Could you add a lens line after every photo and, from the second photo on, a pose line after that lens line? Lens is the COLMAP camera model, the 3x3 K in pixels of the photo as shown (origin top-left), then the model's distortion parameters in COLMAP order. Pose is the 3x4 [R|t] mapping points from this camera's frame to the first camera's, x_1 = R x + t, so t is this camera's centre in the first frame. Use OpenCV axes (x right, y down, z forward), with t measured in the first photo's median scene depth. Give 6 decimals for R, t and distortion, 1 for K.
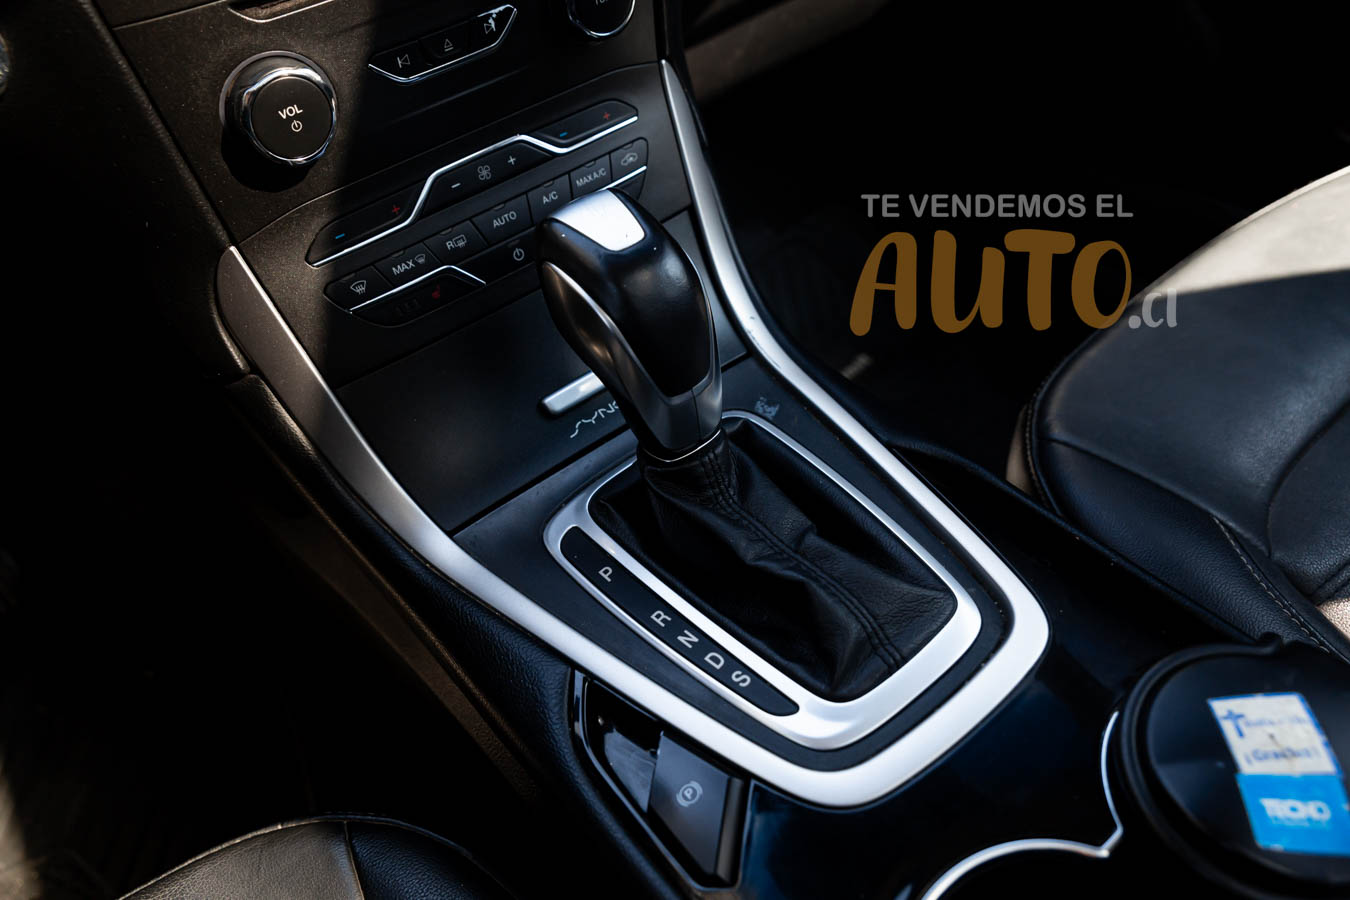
lens RADIAL K [[1002.6, 0, 665.3], [0, 1002.6, 450.8], [0, 0, 1]] dist [-0.030518, 0.007736]
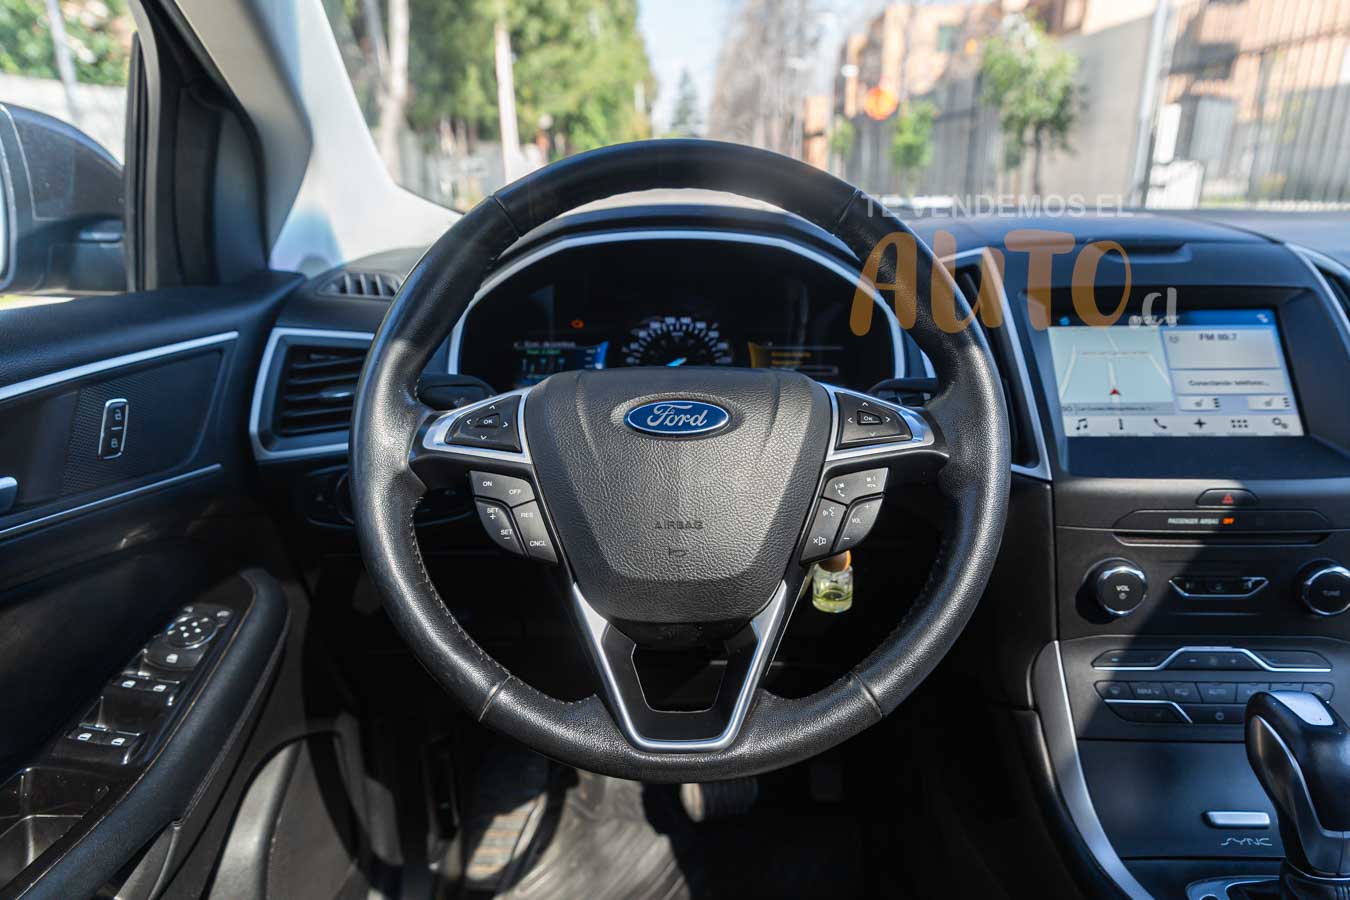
lens RADIAL K [[864.0, 0, 671.8], [0, 864.0, 458.2], [0, 0, 1]] dist [0.003288, 0.002191]
pose [[0.762963, 0.227393, -0.605127, -0.078023], [-0.497825, 0.803833, -0.325611, 0.387958], [0.412380, 0.549677, 0.726497, -0.634369]]
